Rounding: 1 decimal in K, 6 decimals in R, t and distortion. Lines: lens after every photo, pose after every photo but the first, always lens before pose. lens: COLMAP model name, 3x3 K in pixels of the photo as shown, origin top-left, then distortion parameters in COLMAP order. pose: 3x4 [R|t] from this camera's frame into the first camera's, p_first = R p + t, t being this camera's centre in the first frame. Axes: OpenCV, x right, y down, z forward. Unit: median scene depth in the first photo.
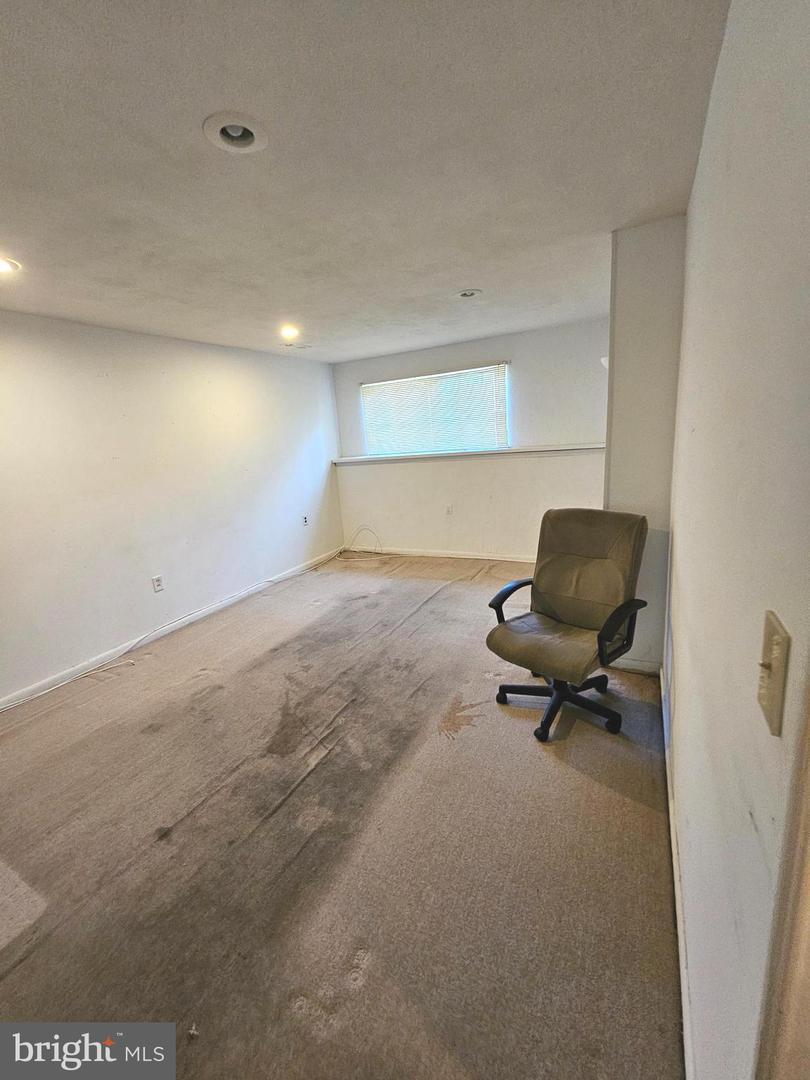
lens RADIAL K [[443.0, 0, 402.2], [0, 443.0, 540.8], [0, 0, 1]] dist [-0.001210, 0.000733]
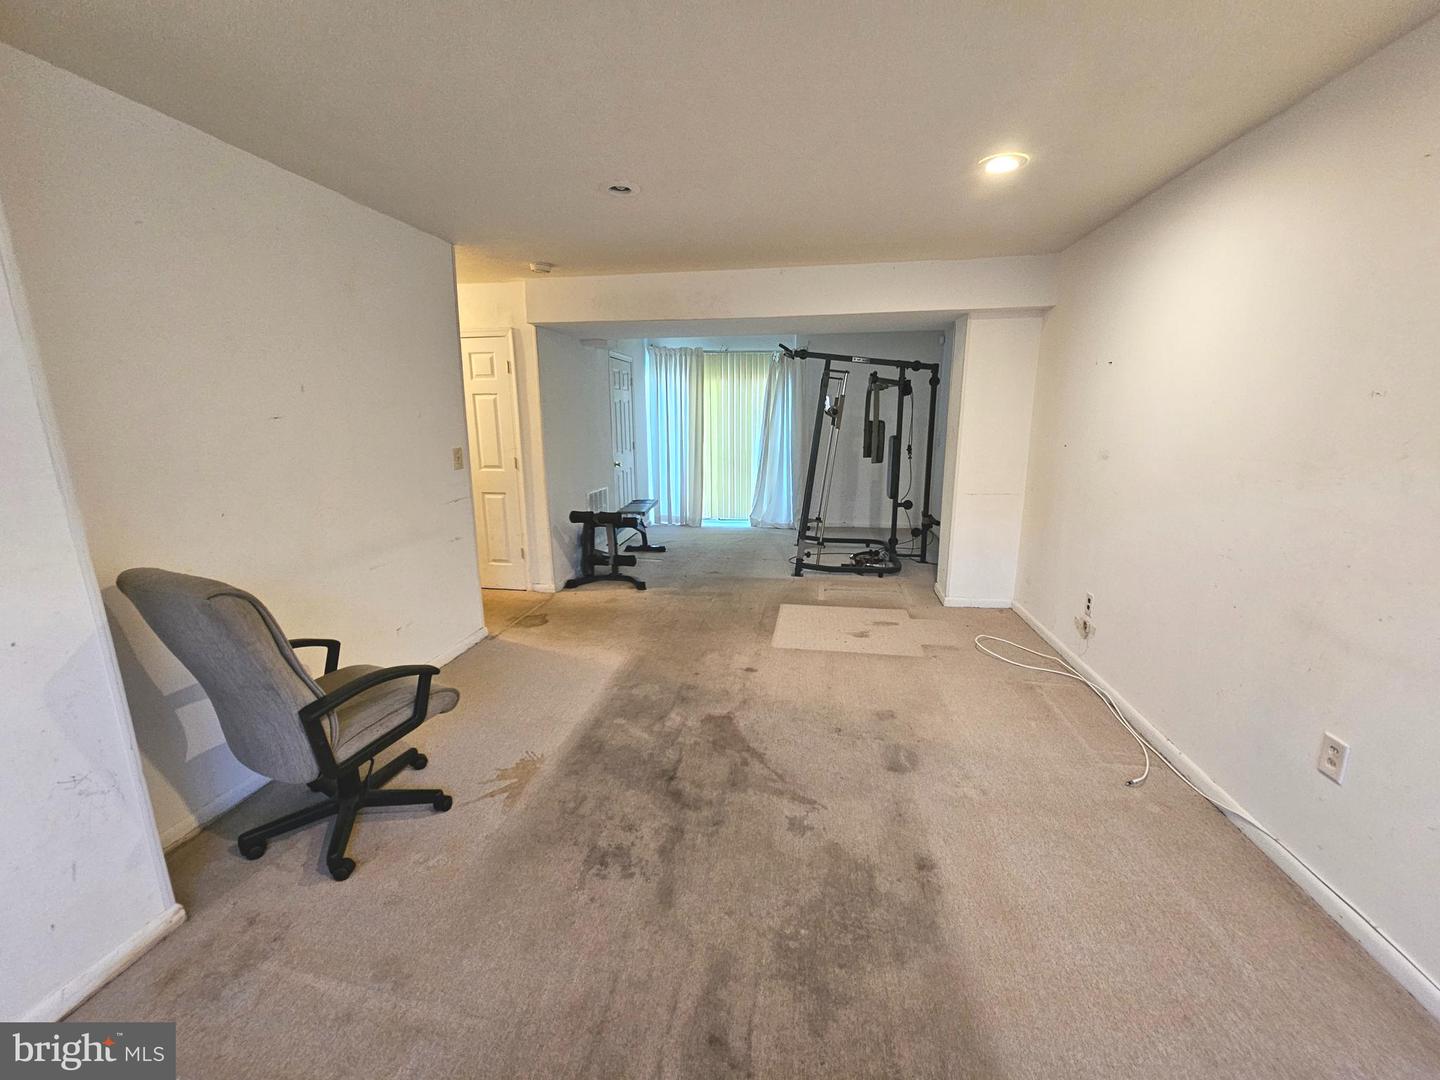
lens RADIAL K [[590.7, 0, 715.0], [0, 590.7, 542.5], [0, 0, 1]] dist [-0.001210, 0.000733]
pose [[-0.946431, 0.145589, -0.288222, 0.035995], [0.001160, 0.894117, 0.447832, -0.395166], [0.322904, 0.423508, -0.846389, 1.729565]]
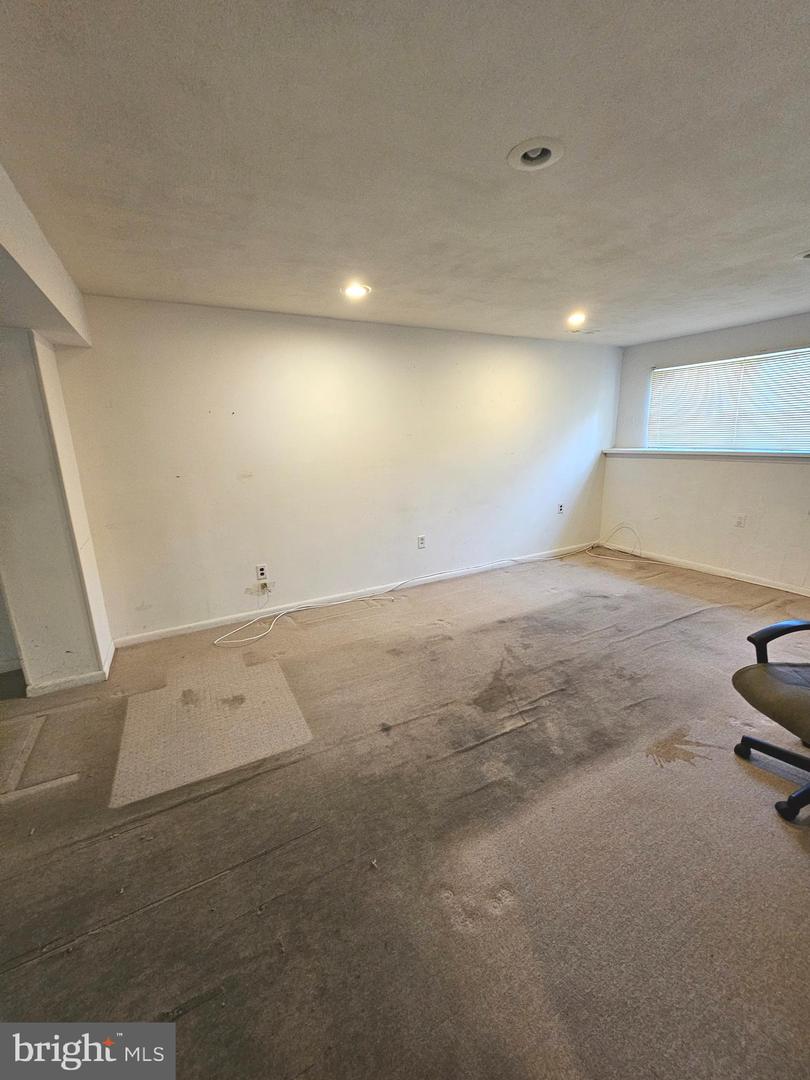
lens RADIAL K [[443.0, 0, 403.4], [0, 443.0, 539.0], [0, 0, 1]] dist [-0.001210, 0.000733]
pose [[0.826067, 0.184080, -0.532661, 0.067646], [-0.168021, 0.982612, 0.079005, 0.004491], [0.537942, 0.024235, 0.842633, -0.056269]]
